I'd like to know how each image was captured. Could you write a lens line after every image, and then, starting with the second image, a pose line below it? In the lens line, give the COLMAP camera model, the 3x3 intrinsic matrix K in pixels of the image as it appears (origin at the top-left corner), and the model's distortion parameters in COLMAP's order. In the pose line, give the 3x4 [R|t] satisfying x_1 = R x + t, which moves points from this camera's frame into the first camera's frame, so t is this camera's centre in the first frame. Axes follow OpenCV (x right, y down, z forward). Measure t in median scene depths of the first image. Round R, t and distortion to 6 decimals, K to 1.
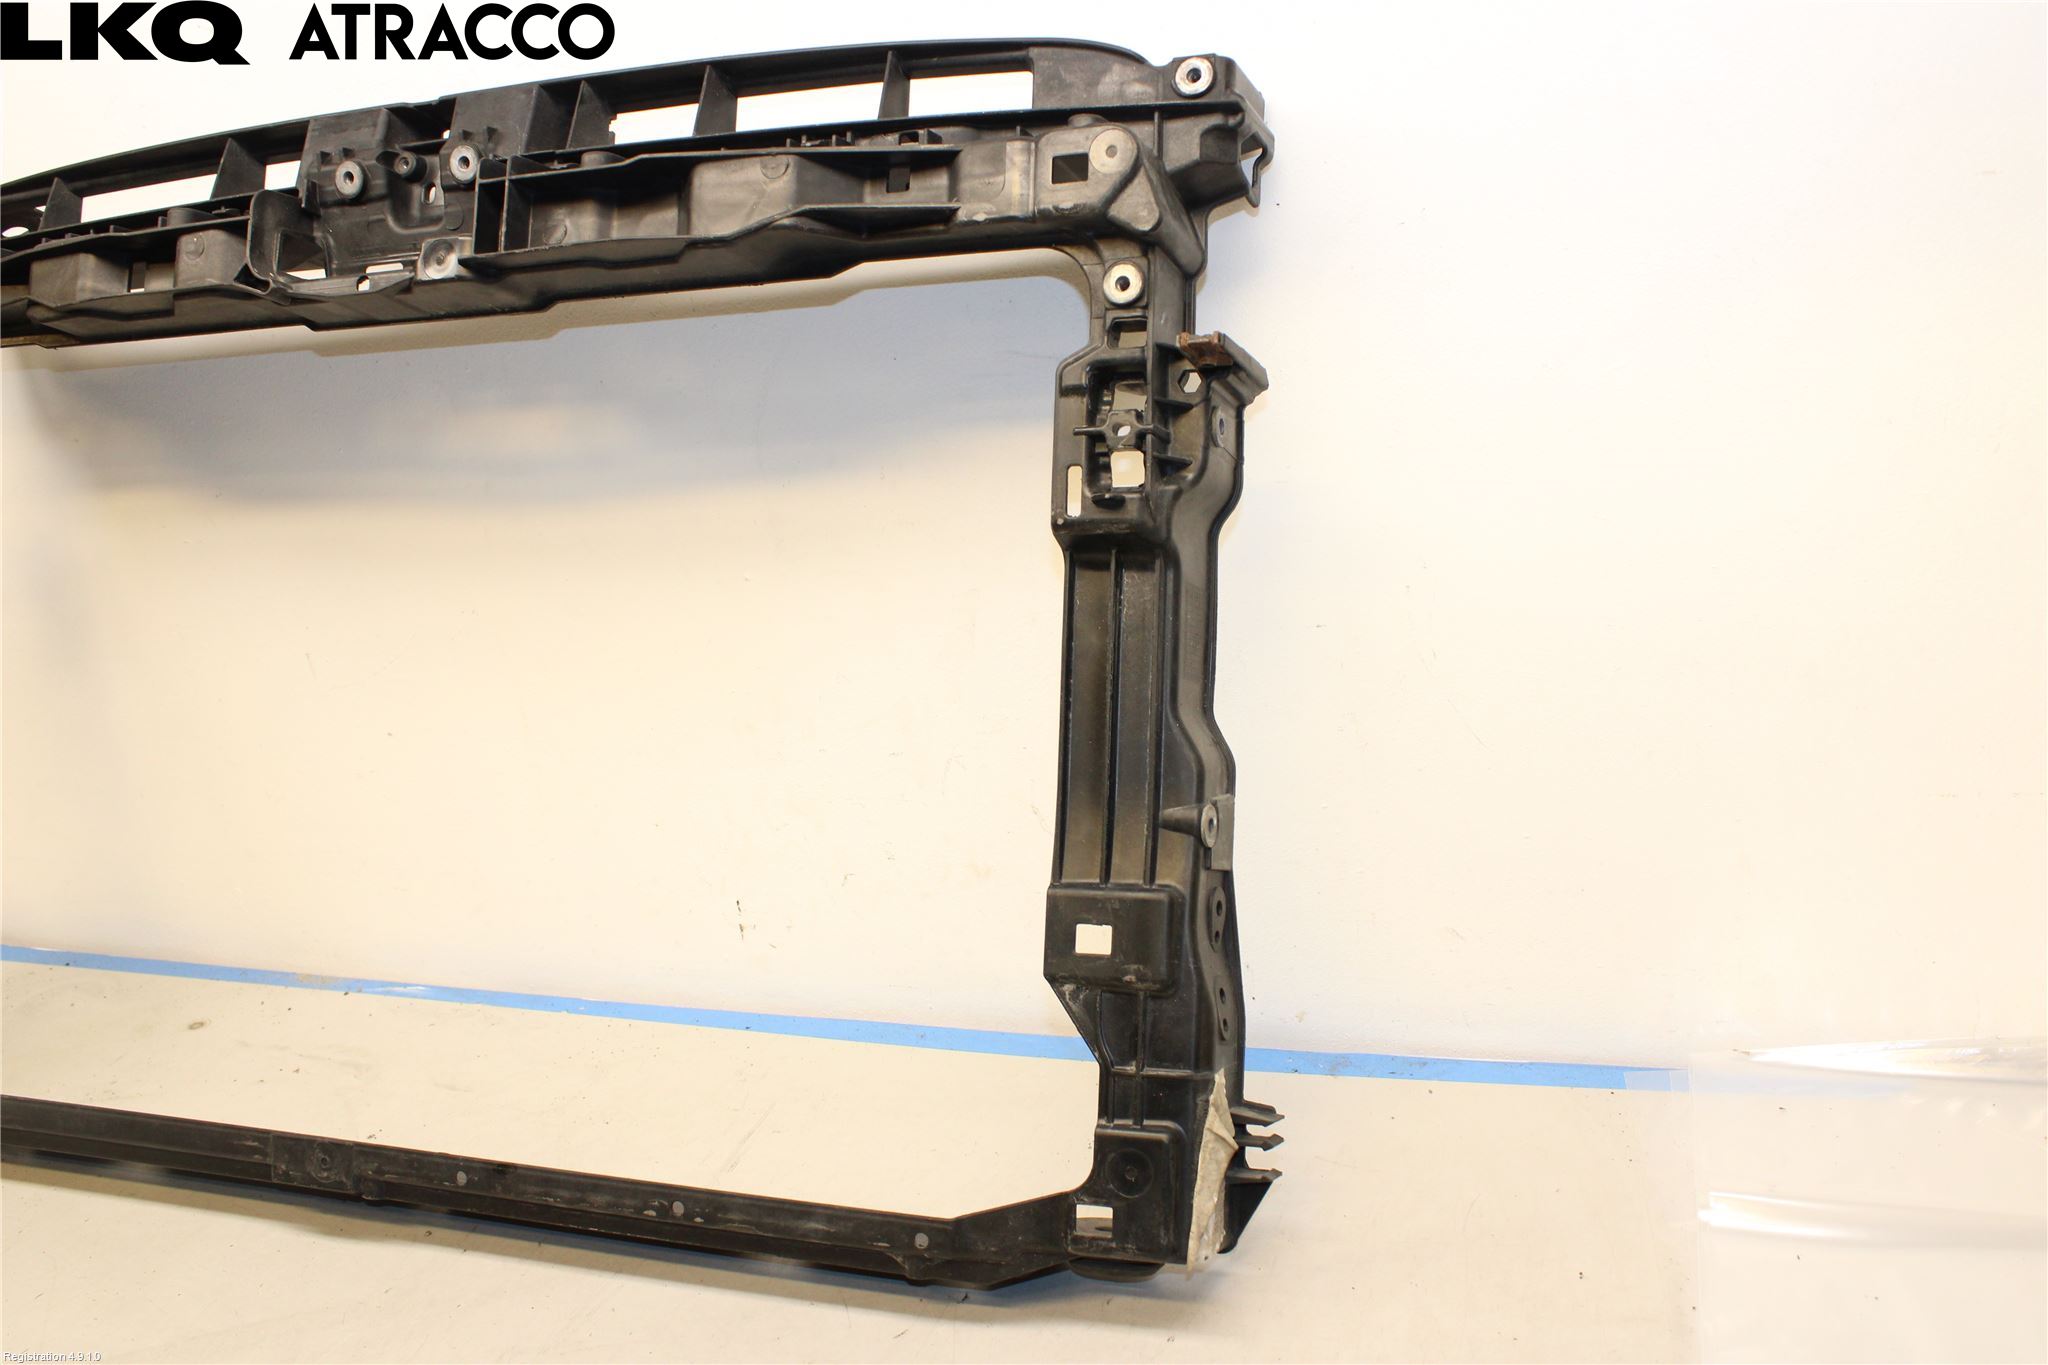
lens RADIAL K [[1710.7, 0, 1024.0], [0, 1710.7, 682.5], [0, 0, 1]] dist [-0.175541, 0.183667]
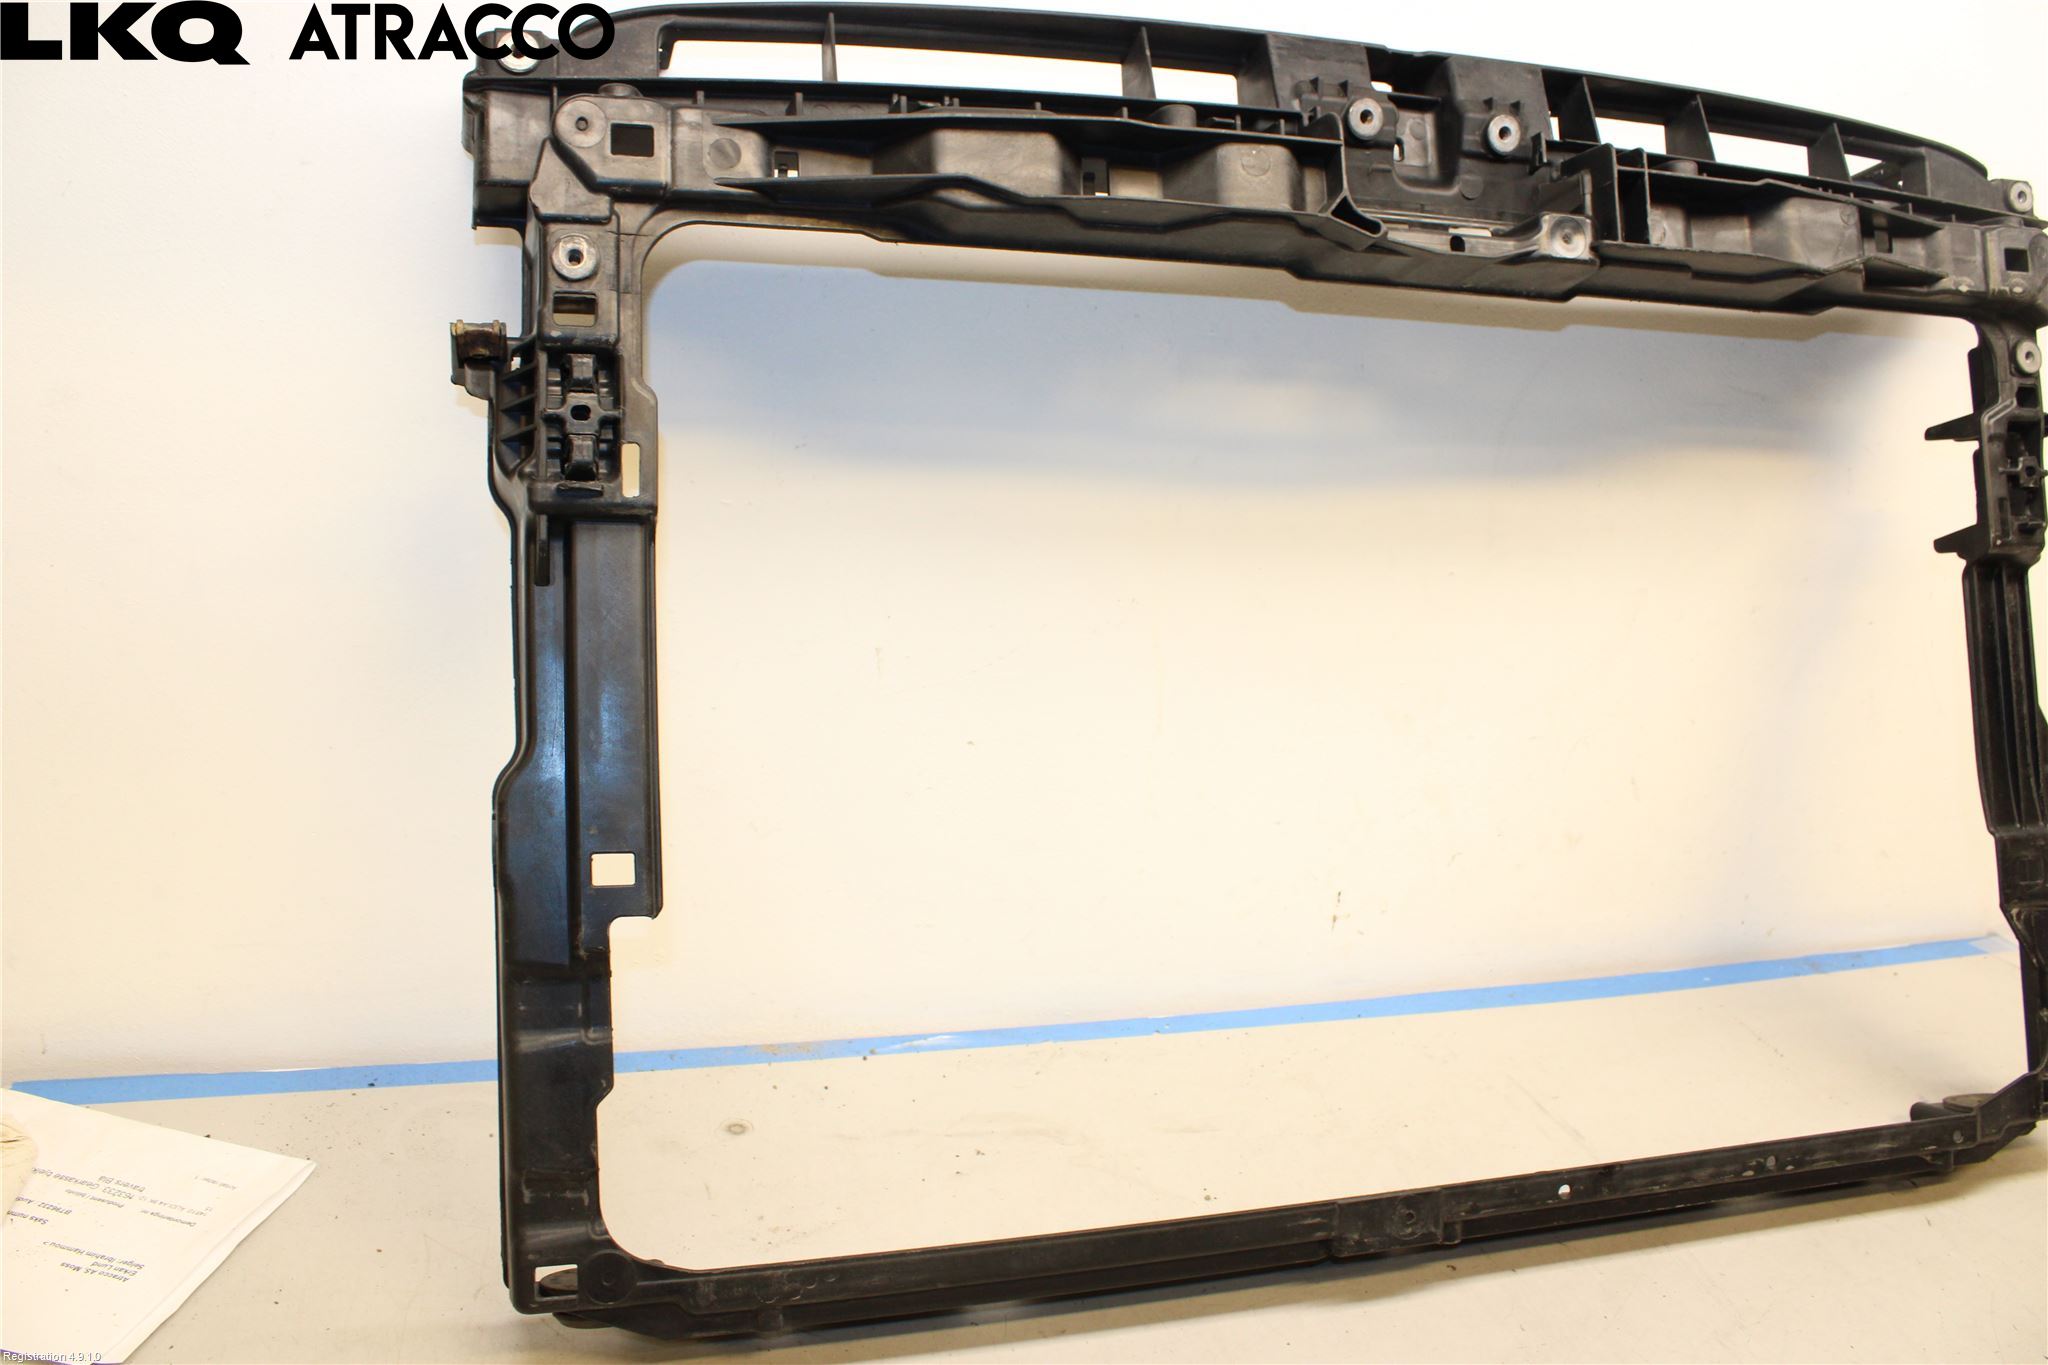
lens RADIAL K [[1688.7, 0, 1024.0], [0, 1688.7, 682.5], [0, 0, 1]] dist [-0.172601, 0.145964]
pose [[0.816487, -0.018200, 0.577078, -1.163661], [0.016412, 0.999831, 0.008312, -0.011115], [-0.577131, 0.002685, 0.816647, 0.411297]]
